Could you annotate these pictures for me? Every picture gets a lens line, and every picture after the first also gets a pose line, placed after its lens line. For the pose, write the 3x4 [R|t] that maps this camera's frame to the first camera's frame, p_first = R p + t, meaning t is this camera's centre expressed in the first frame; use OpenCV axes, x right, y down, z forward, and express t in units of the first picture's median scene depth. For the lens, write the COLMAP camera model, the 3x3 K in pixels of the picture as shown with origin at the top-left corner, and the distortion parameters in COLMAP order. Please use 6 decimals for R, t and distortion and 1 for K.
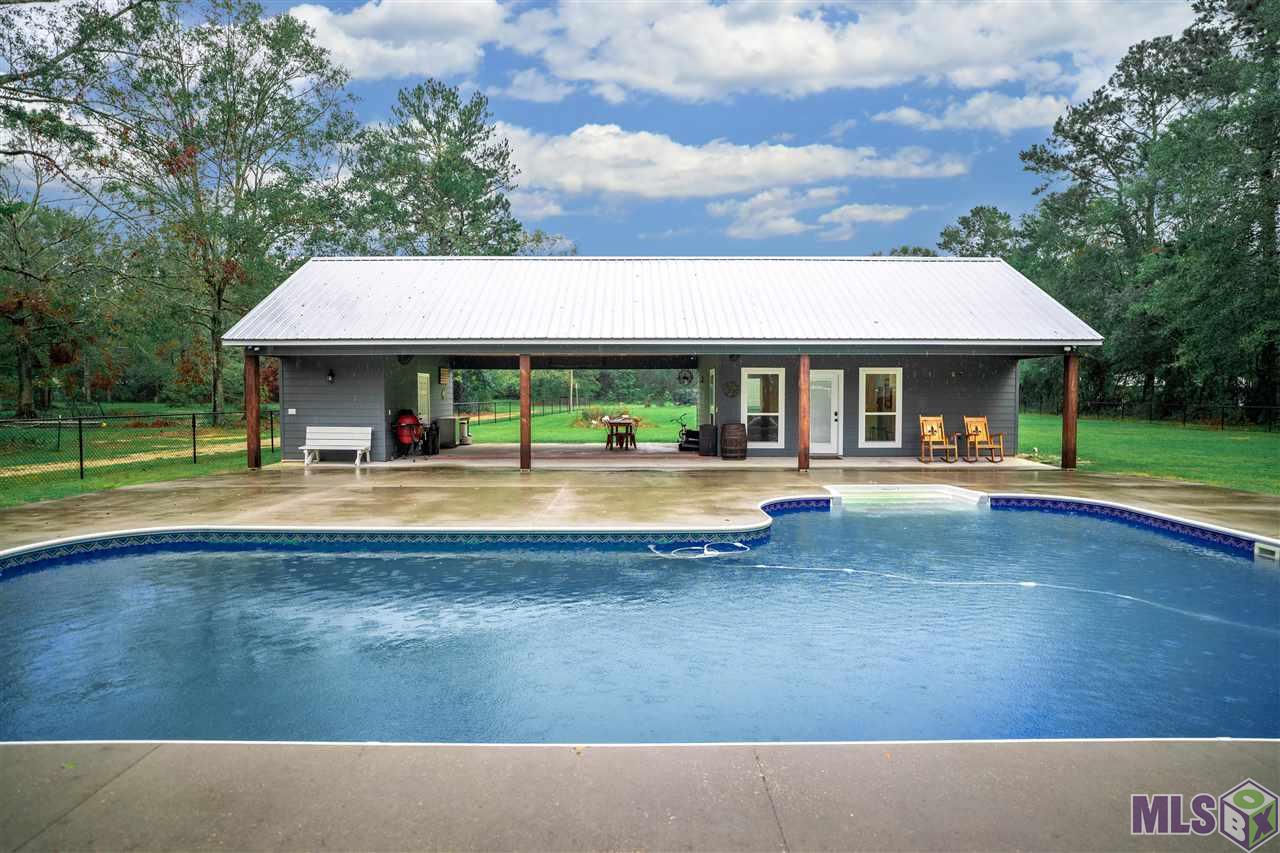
lens RADIAL K [[724.6, 0, 638.1], [0, 724.6, 389.0], [0, 0, 1]] dist [-0.003688, 0.000491]
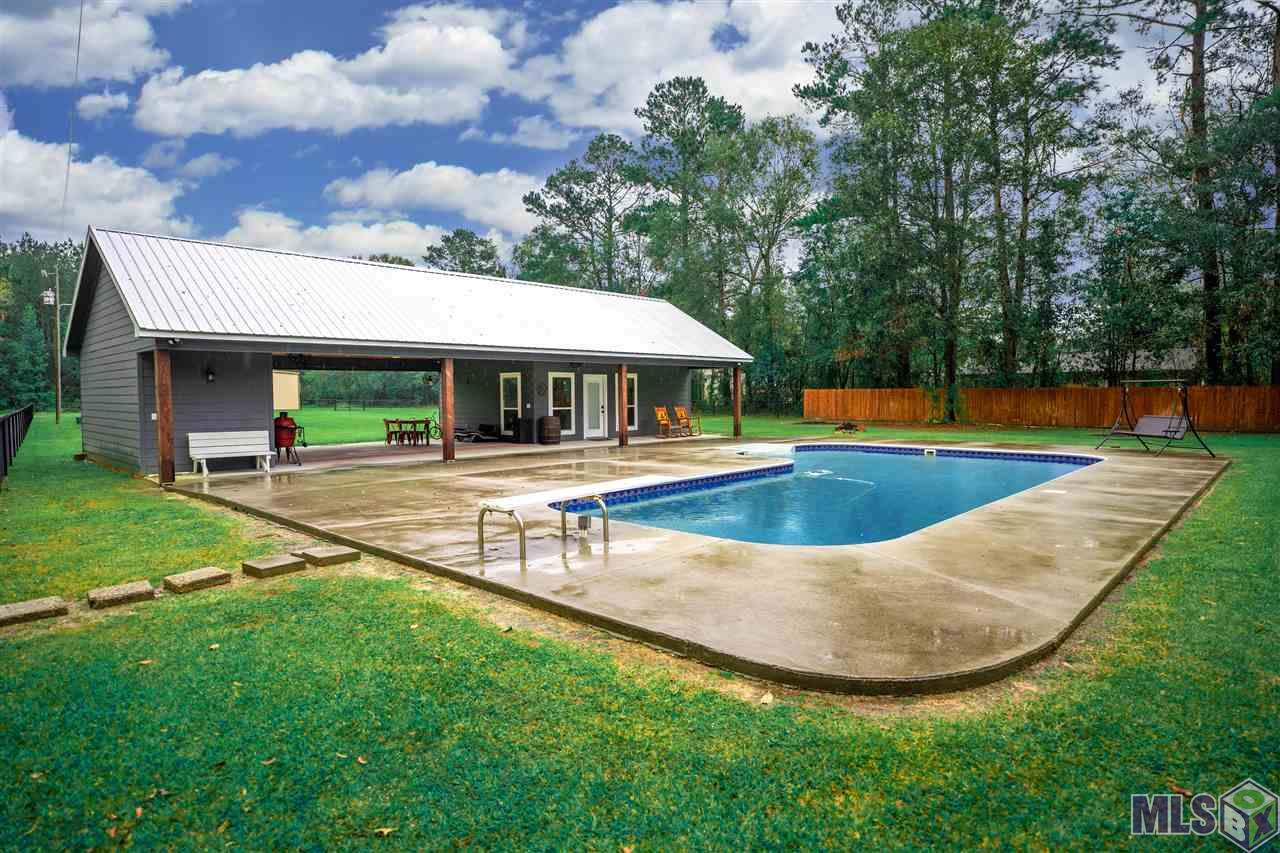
lens RADIAL K [[747.3, 0, 640.0], [0, 747.3, 426.5], [0, 0, 1]] dist [-0.006774, 0.000925]
pose [[0.663554, -0.039145, 0.747103, -0.729597], [0.003870, 0.998796, 0.048896, 0.002315], [-0.748118, -0.029553, 0.662907, 0.016311]]
